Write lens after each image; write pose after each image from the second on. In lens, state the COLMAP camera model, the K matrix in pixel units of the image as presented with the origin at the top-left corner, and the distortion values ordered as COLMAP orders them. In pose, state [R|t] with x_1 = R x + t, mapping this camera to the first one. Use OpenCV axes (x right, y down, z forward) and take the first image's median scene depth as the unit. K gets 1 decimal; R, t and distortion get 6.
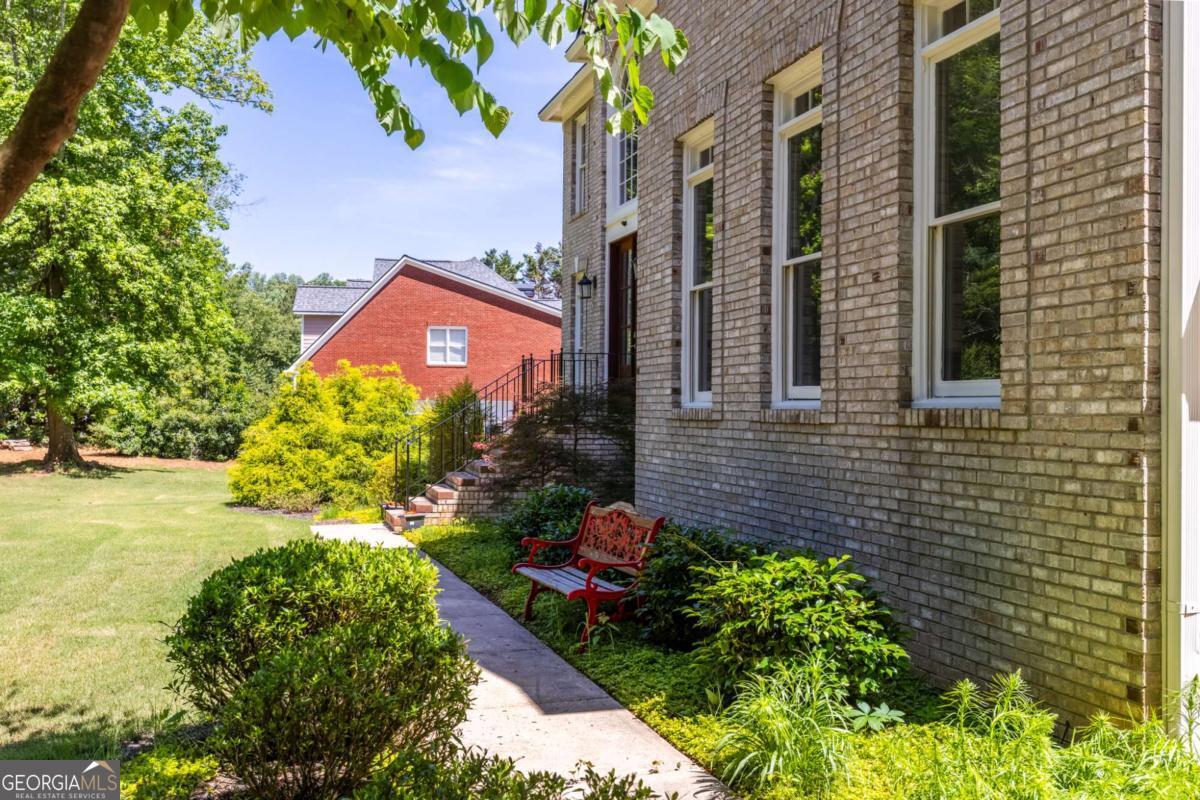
lens RADIAL K [[1171.8, 0, 600.0], [0, 1171.8, 400.0], [0, 0, 1]] dist [0.000454, 0.004493]
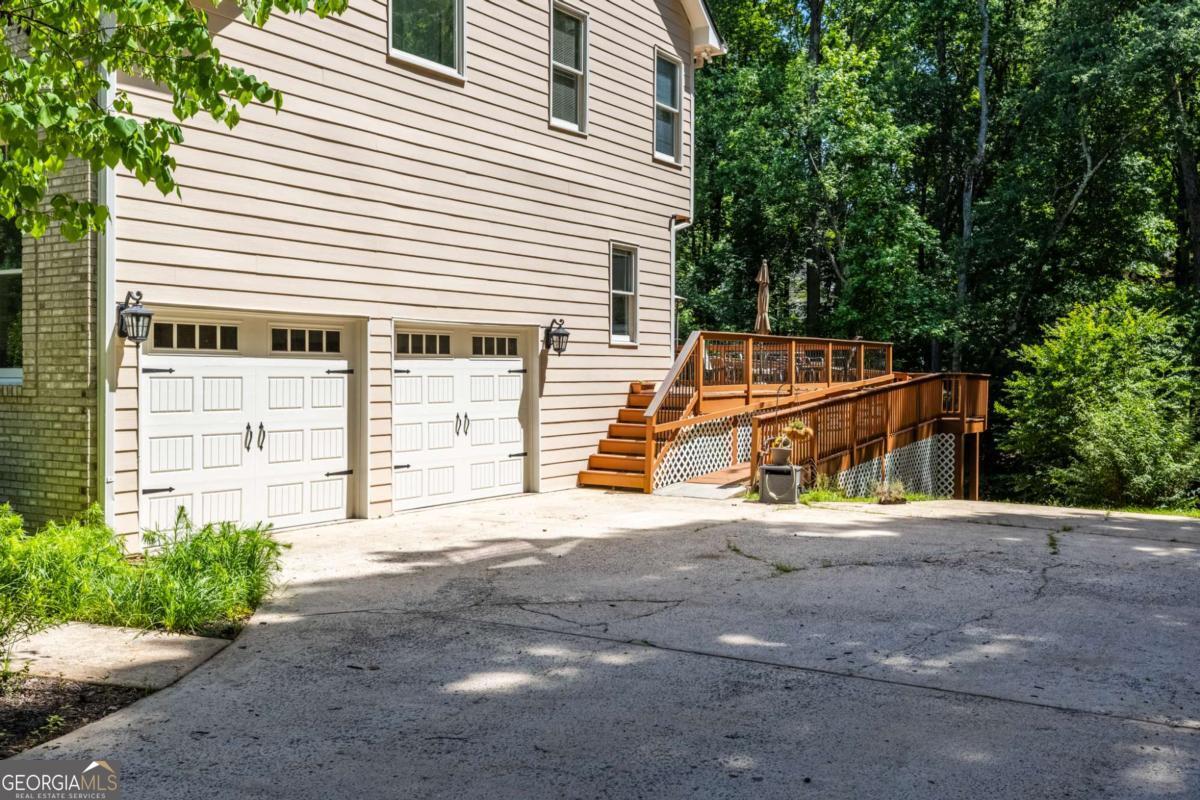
lens RADIAL K [[1171.8, 0, 600.0], [0, 1171.8, 400.0], [0, 0, 1]] dist [0.000454, 0.004493]
pose [[0.753280, -0.013199, 0.657568, -0.206260], [-0.006137, 0.999614, 0.027095, -0.027920], [-0.657672, -0.024446, 0.752908, -1.089996]]
